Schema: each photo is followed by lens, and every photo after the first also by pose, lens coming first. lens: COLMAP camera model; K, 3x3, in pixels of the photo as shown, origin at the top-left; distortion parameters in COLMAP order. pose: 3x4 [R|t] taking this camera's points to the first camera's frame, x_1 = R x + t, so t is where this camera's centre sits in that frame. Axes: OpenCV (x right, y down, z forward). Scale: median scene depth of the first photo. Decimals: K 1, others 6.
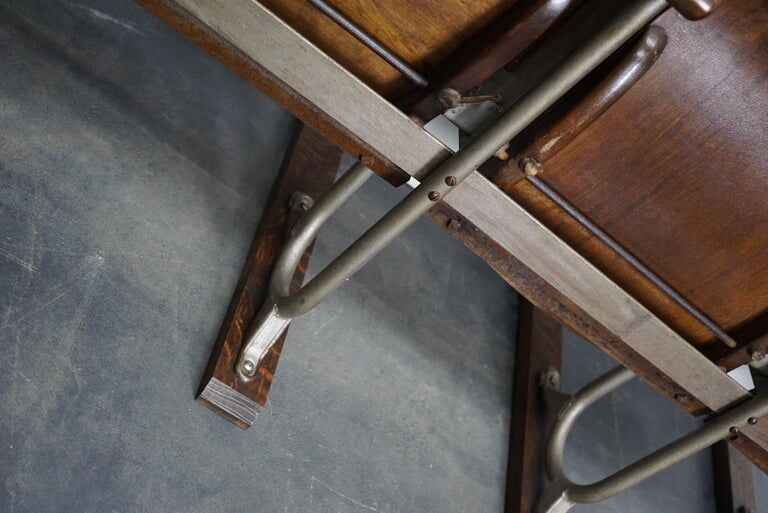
lens RADIAL K [[1005.5, 0, 384.0], [0, 1005.5, 256.5], [0, 0, 1]] dist [-0.147989, 0.305320]
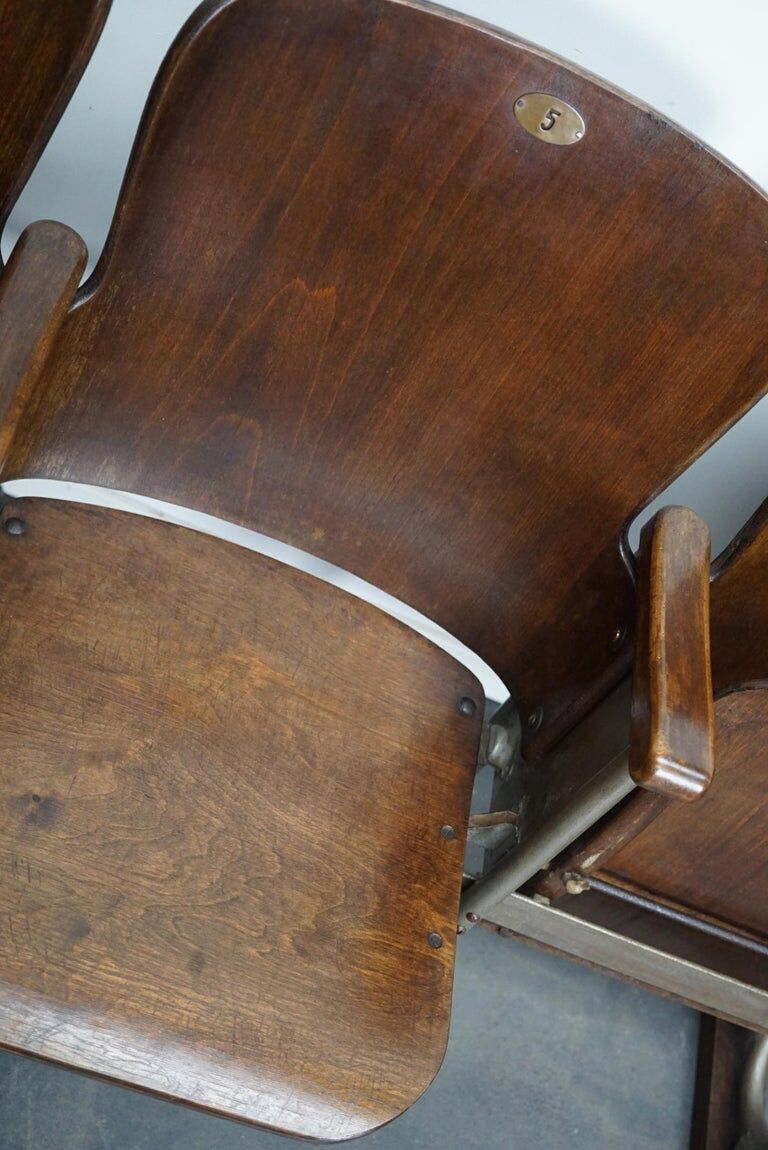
lens RADIAL K [[1505.6, 0, 384.0], [0, 1505.6, 575.0], [0, 0, 1]] dist [-0.147989, 0.305320]
pose [[0.959718, -0.116966, -0.255462, 0.288187], [0.140868, 0.987006, 0.077298, -0.384406], [0.243101, -0.110171, 0.963724, -0.133724]]
